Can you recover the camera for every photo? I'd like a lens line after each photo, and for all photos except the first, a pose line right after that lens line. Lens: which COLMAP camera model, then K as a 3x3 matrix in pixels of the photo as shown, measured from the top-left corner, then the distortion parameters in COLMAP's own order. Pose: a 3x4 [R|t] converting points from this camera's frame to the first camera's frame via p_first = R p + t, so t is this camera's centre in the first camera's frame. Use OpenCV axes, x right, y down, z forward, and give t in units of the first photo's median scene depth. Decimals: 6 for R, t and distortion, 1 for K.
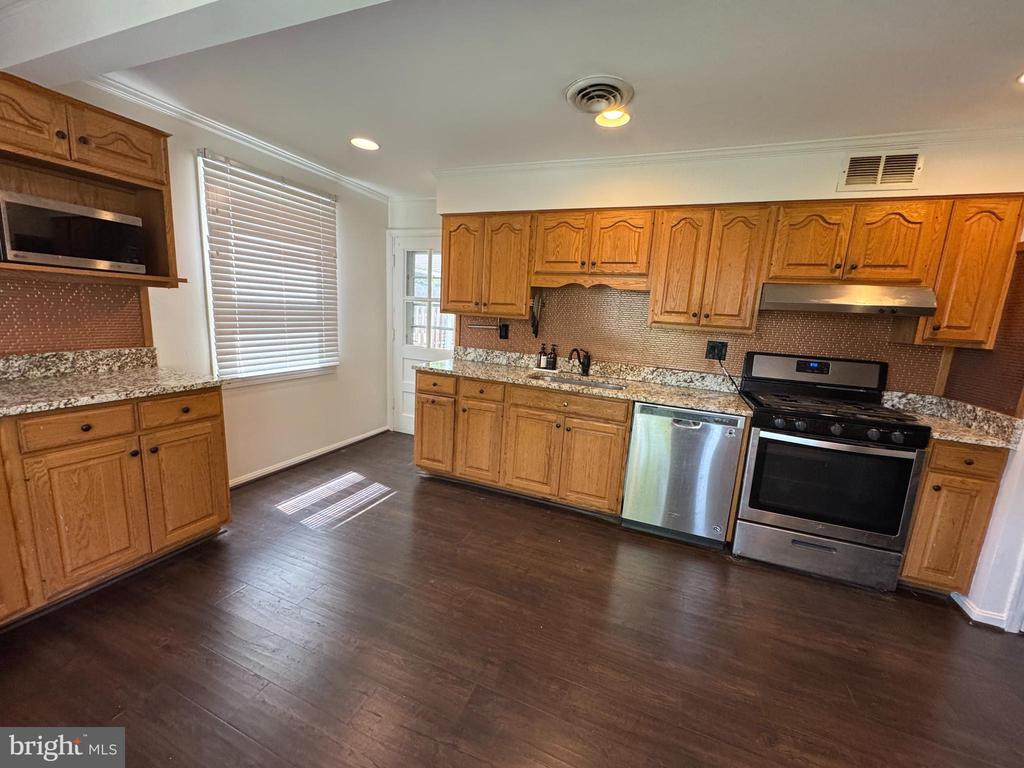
lens RADIAL K [[408.6, 0, 512.0], [0, 408.6, 383.8], [0, 0, 1]] dist [0.001846, 0.000260]
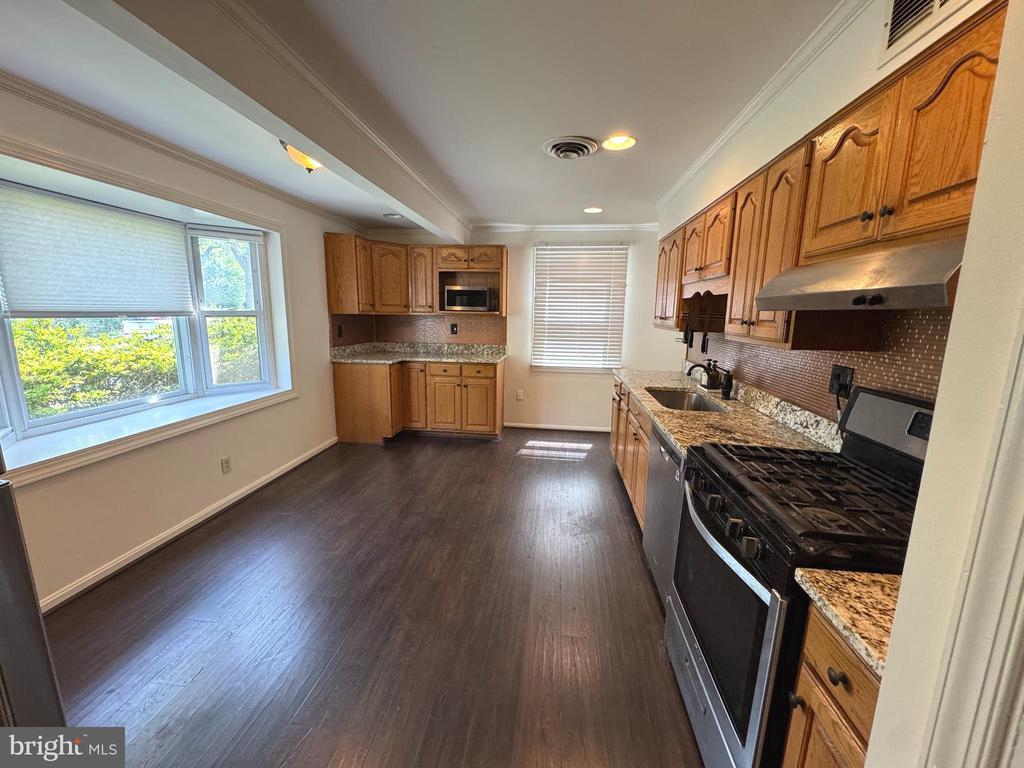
lens RADIAL K [[408.6, 0, 510.2], [0, 408.6, 384.8], [0, 0, 1]] dist [0.001846, 0.000260]
pose [[0.269416, 0.117554, -0.955822, 0.984743], [-0.168471, 0.982970, 0.073406, -0.041115], [0.948173, 0.141251, 0.284632, 0.397619]]
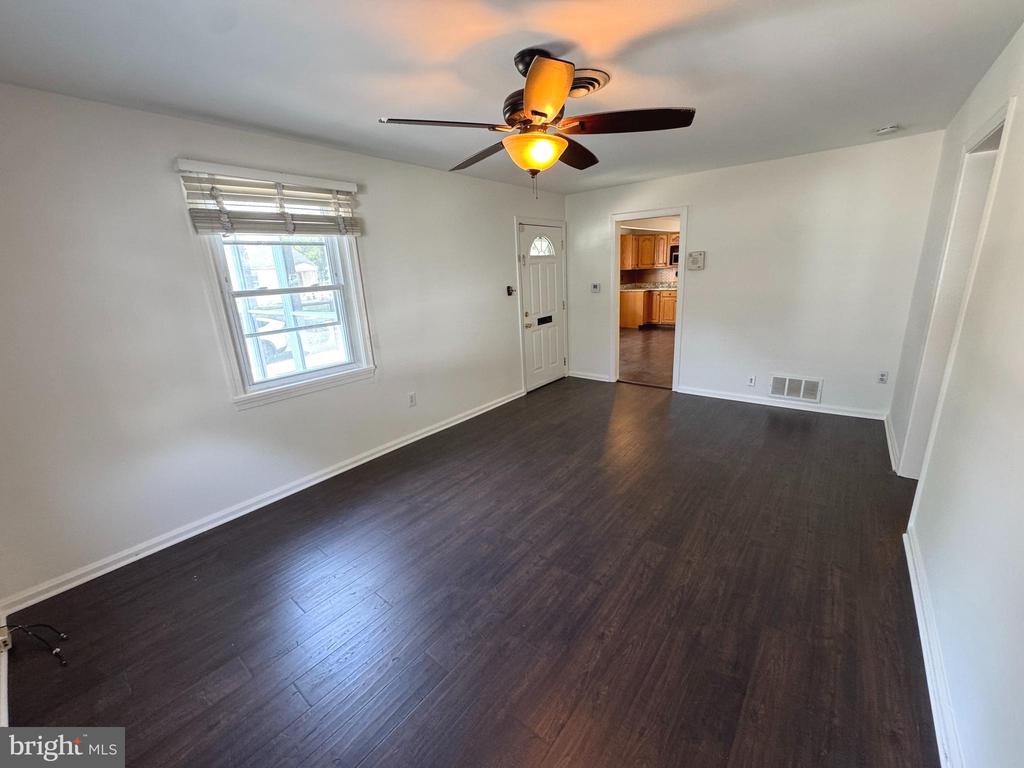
lens RADIAL K [[408.6, 0, 512.5], [0, 408.6, 381.9], [0, 0, 1]] dist [0.001846, 0.000260]
pose [[-0.284030, 0.221621, -0.932851, 3.066444], [-0.127879, 0.955472, 0.265932, 0.022904], [0.950249, 0.194824, -0.243042, 0.328305]]
